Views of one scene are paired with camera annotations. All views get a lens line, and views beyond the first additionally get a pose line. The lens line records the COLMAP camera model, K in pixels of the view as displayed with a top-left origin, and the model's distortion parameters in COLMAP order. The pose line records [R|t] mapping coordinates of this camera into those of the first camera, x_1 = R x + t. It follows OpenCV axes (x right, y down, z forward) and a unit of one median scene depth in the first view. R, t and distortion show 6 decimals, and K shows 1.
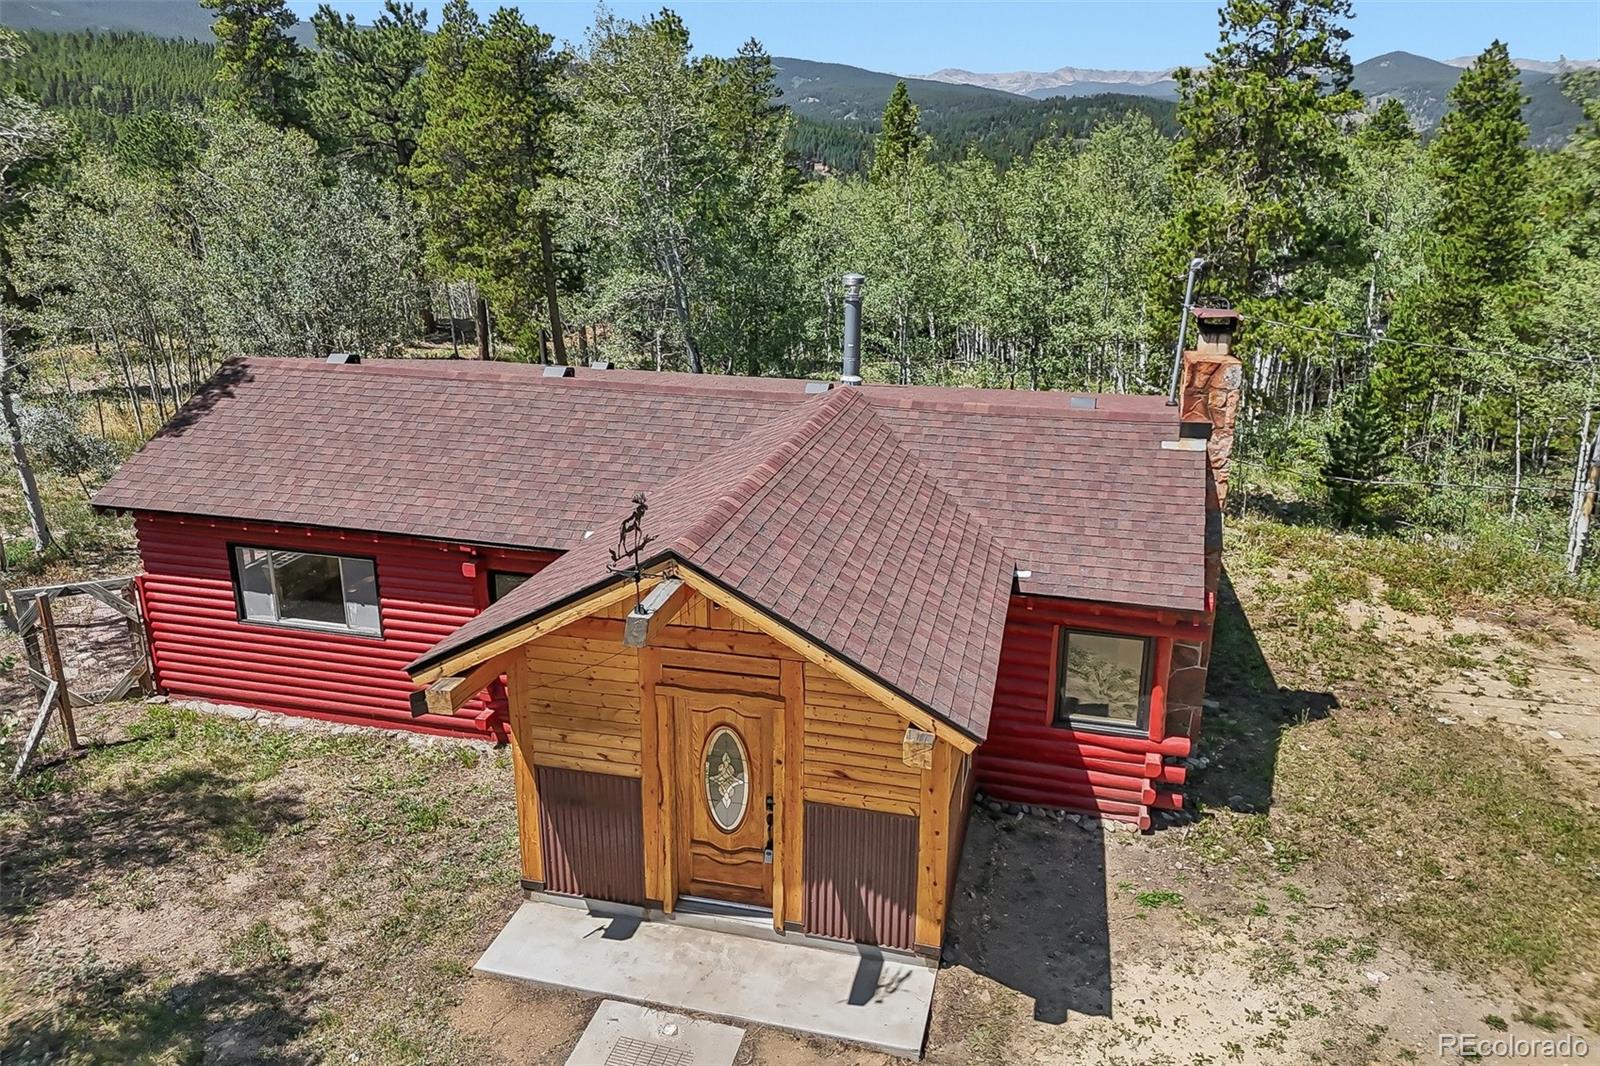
lens RADIAL K [[1172.7, 0, 807.6], [0, 1172.7, 526.9], [0, 0, 1]] dist [0.067217, -0.066832]
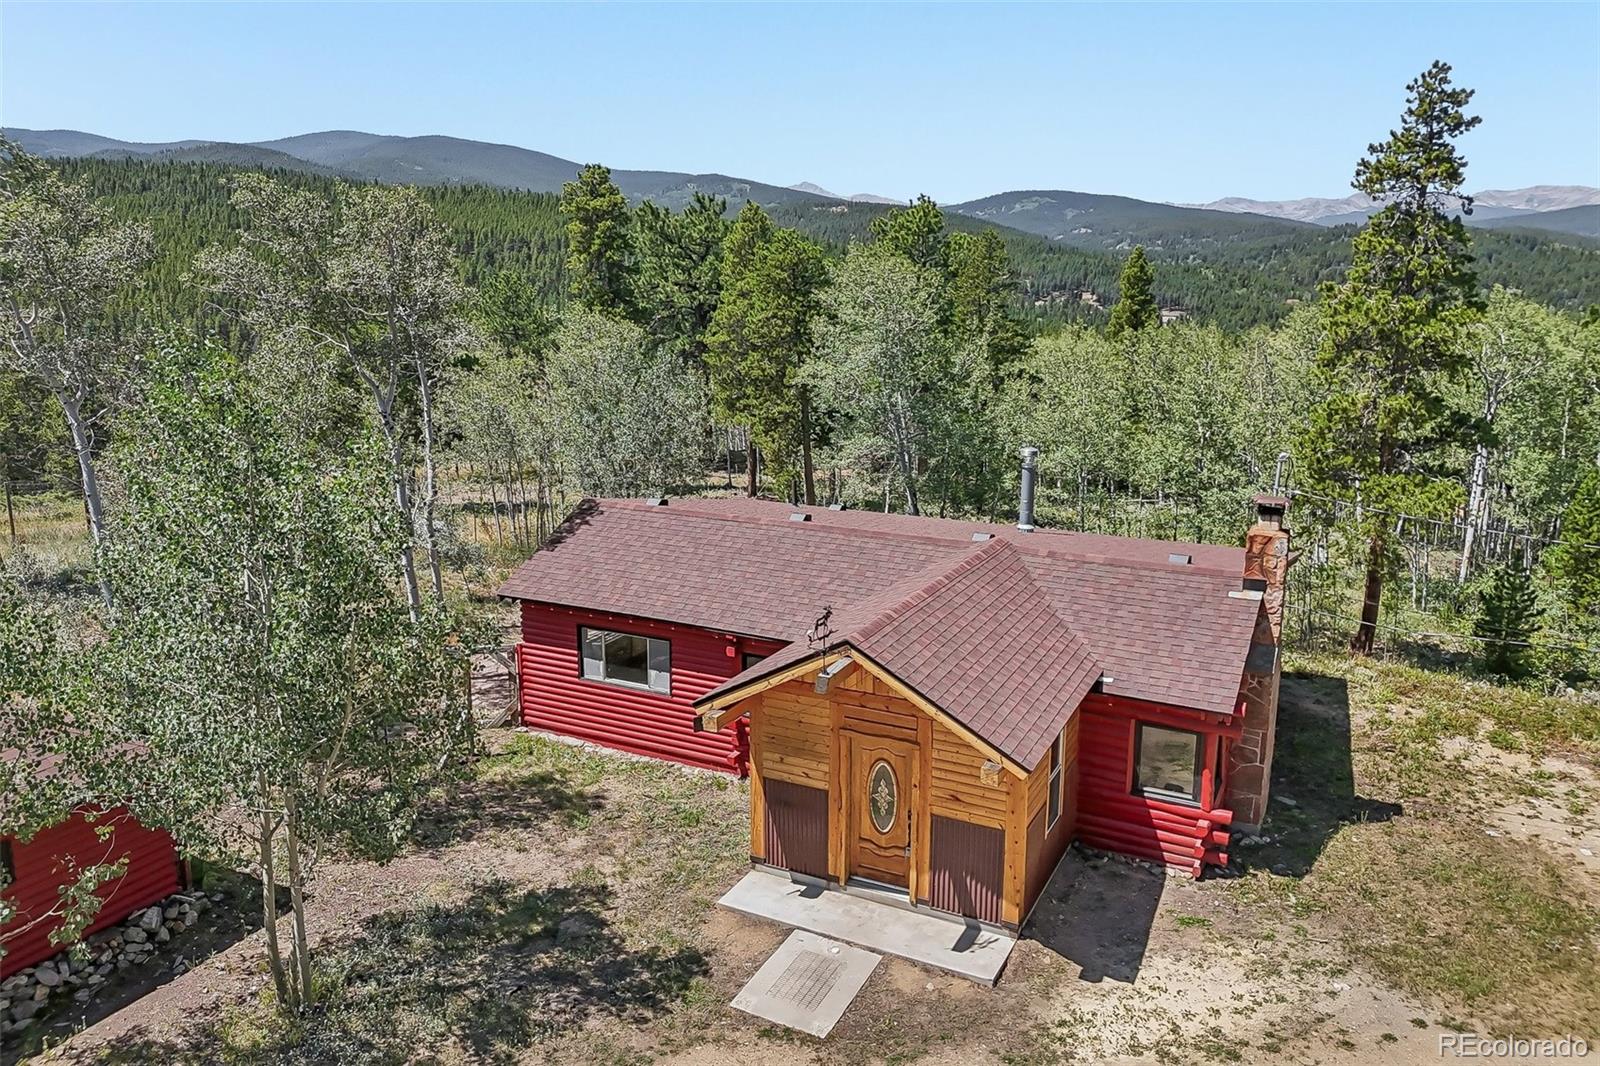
lens RADIAL K [[1172.7, 0, 807.6], [0, 1172.7, 526.9], [0, 0, 1]] dist [0.067217, -0.066832]
pose [[0.975770, 0.043046, -0.214523, 0.116737], [-0.064567, 0.993444, -0.094342, 0.013361], [0.209055, 0.105907, 0.972152, -0.428910]]
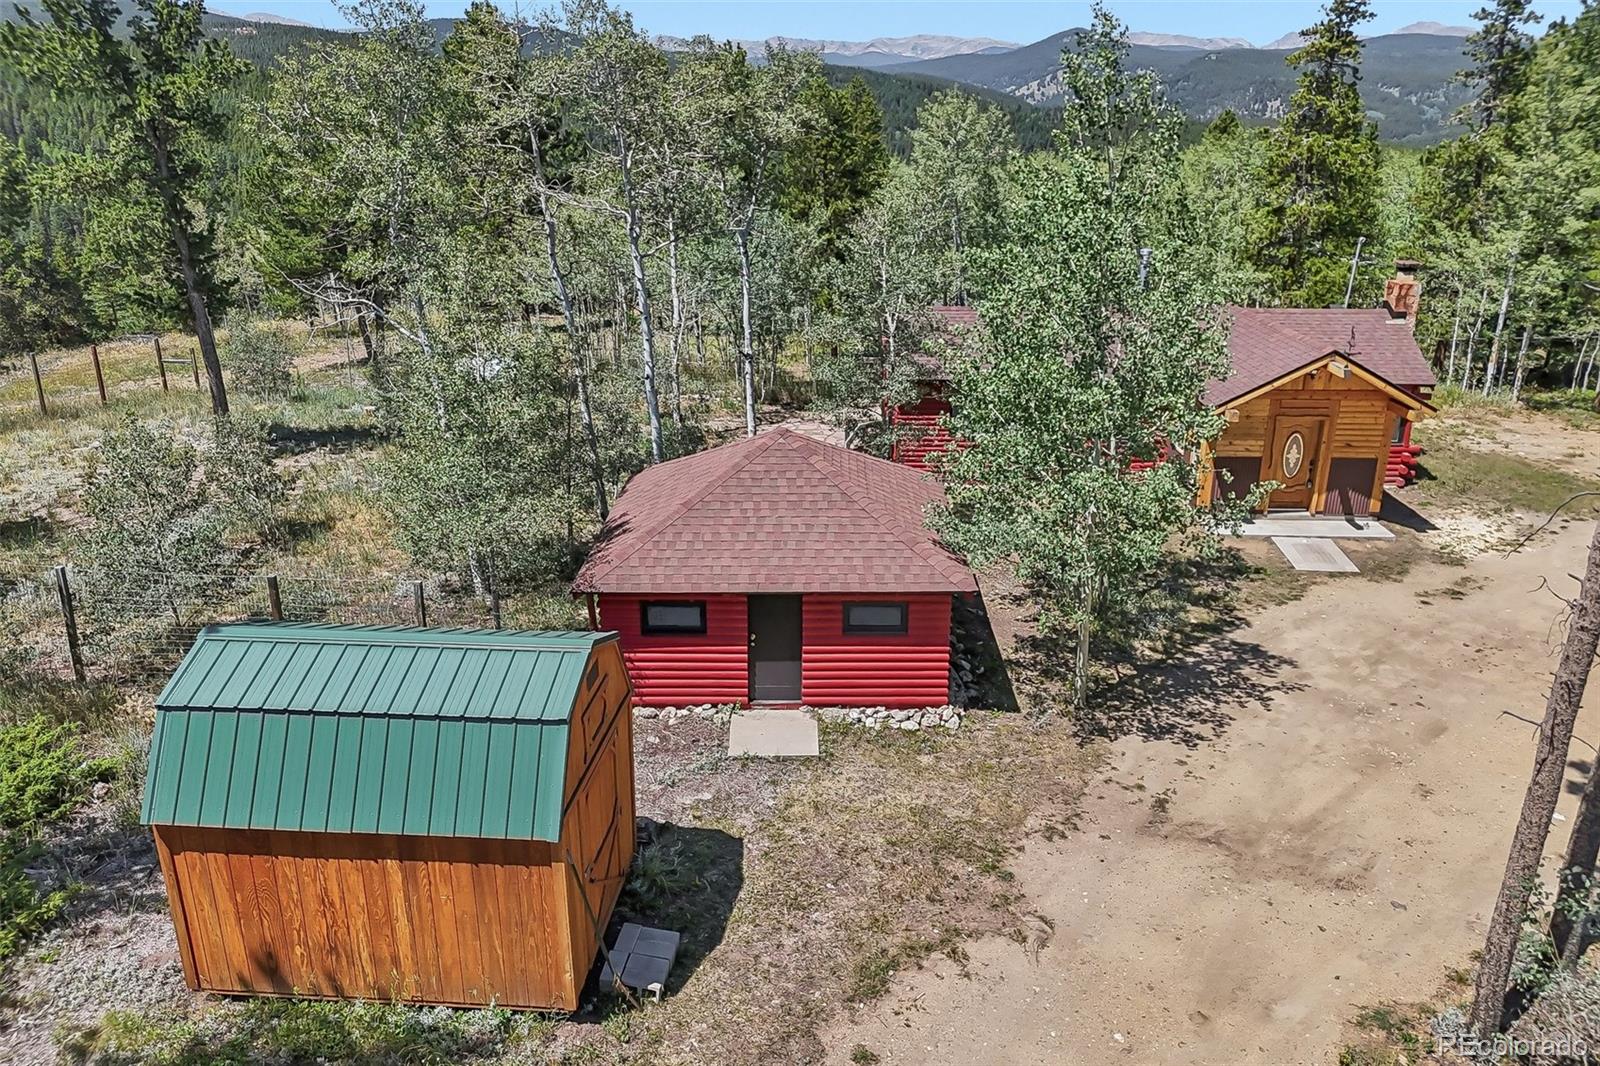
lens RADIAL K [[1172.7, 0, 807.6], [0, 1172.7, 526.9], [0, 0, 1]] dist [0.067217, -0.066832]
pose [[0.974326, -0.073878, 0.212677, -1.279144], [0.068644, 0.997131, 0.031898, 0.170767], [-0.214424, -0.016480, 0.976602, -0.973288]]
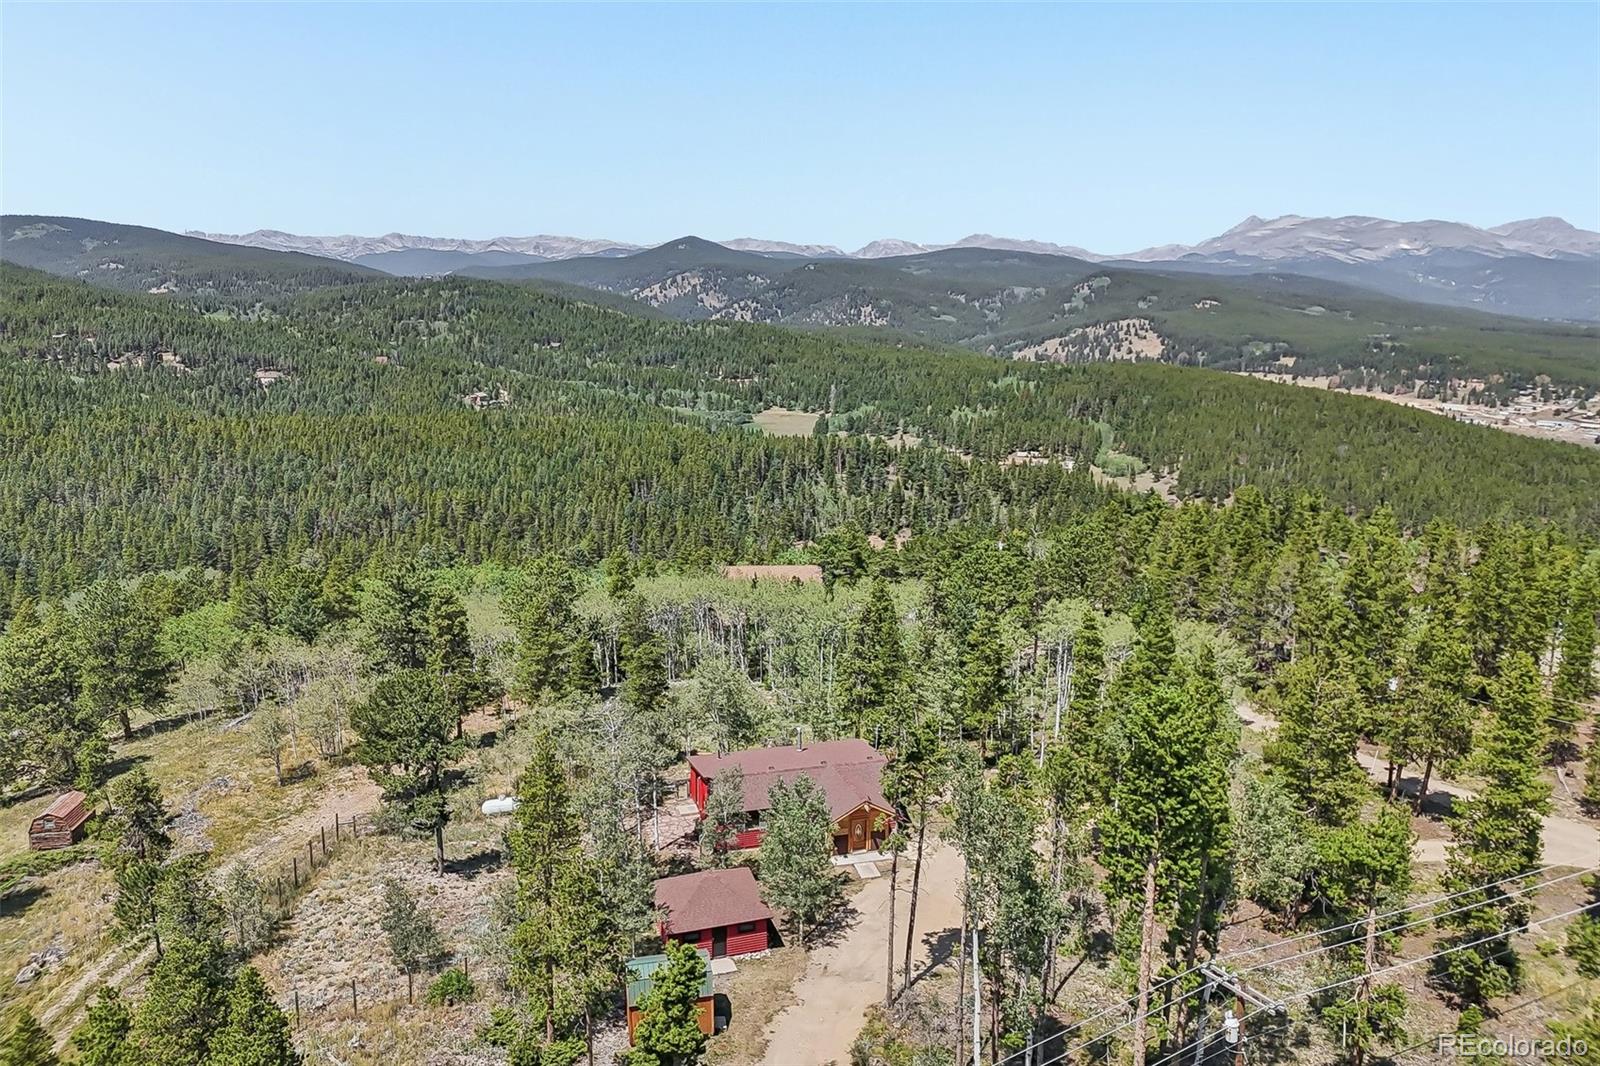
lens RADIAL K [[1172.7, 0, 807.6], [0, 1172.7, 526.9], [0, 0, 1]] dist [0.067217, -0.066832]
pose [[0.862098, -0.096726, 0.497424, -2.976912], [0.158326, 0.983886, -0.083079, -0.861931], [-0.481372, 0.150377, 0.863520, -4.270988]]
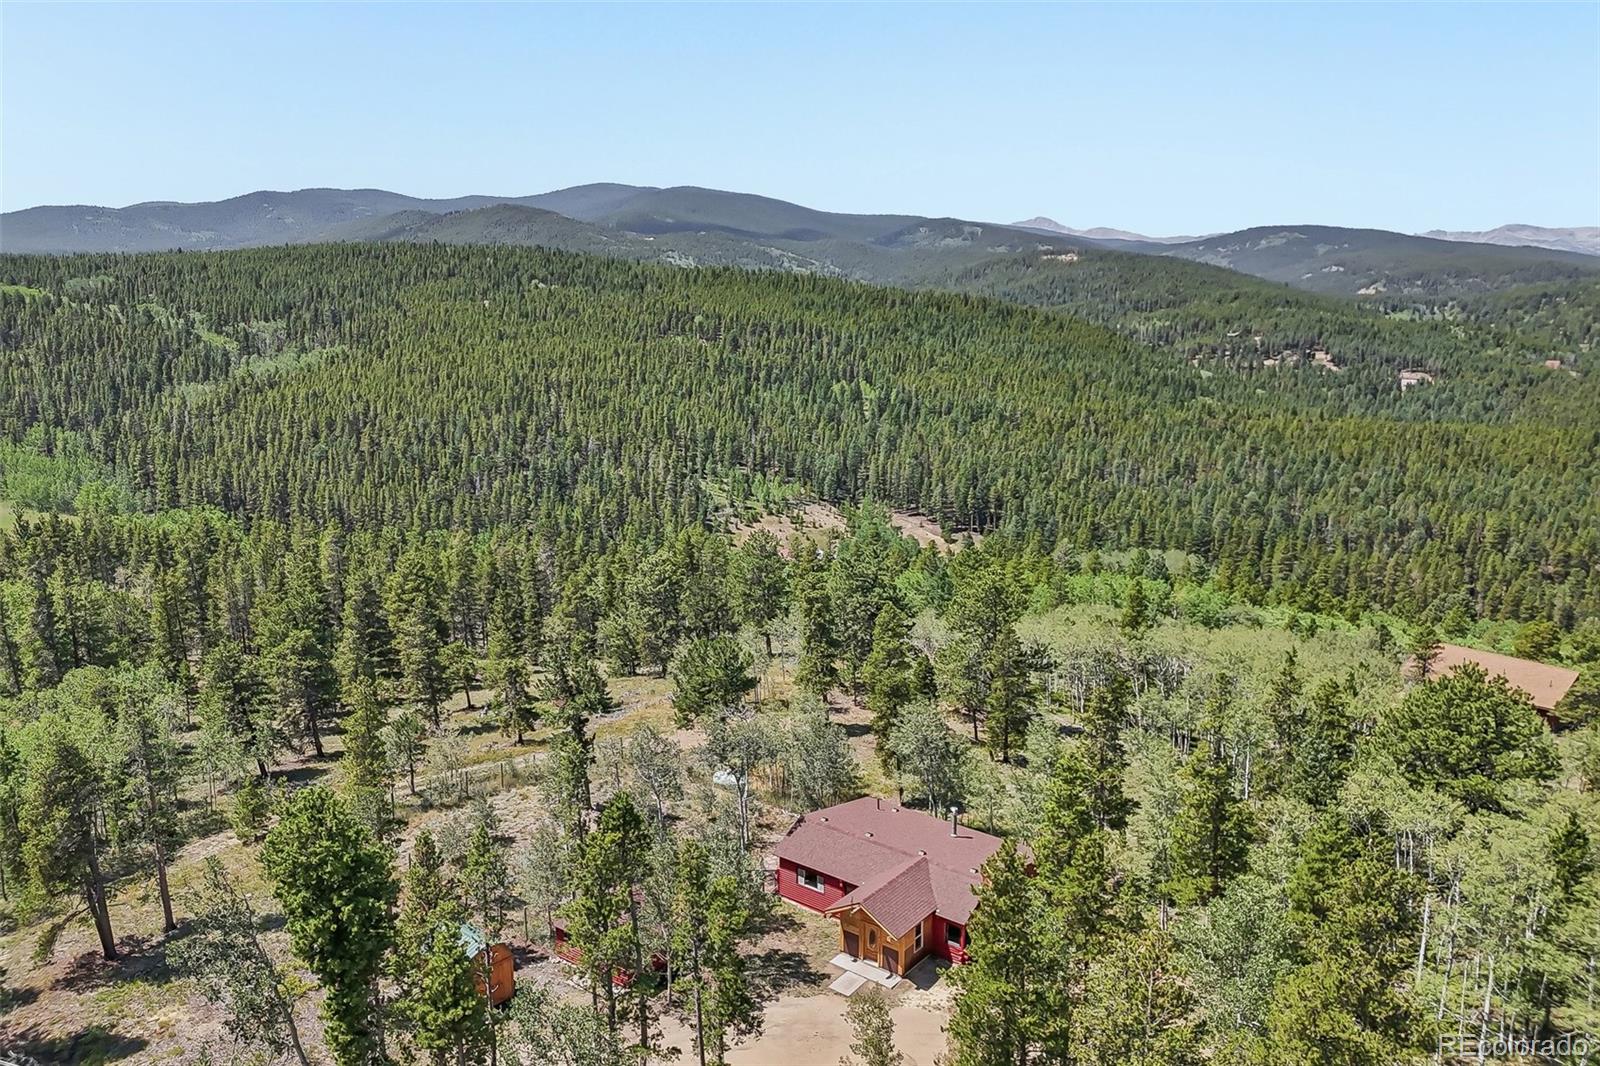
lens RADIAL K [[1170.5, 0, 807.6], [0, 1170.5, 531.2], [0, 0, 1]] dist [0.078551, -0.076089]
pose [[0.916337, 0.068399, -0.394523, 1.454389], [-0.116998, 0.988039, -0.100448, -0.932851], [0.382934, 0.138203, 0.913379, -3.832706]]
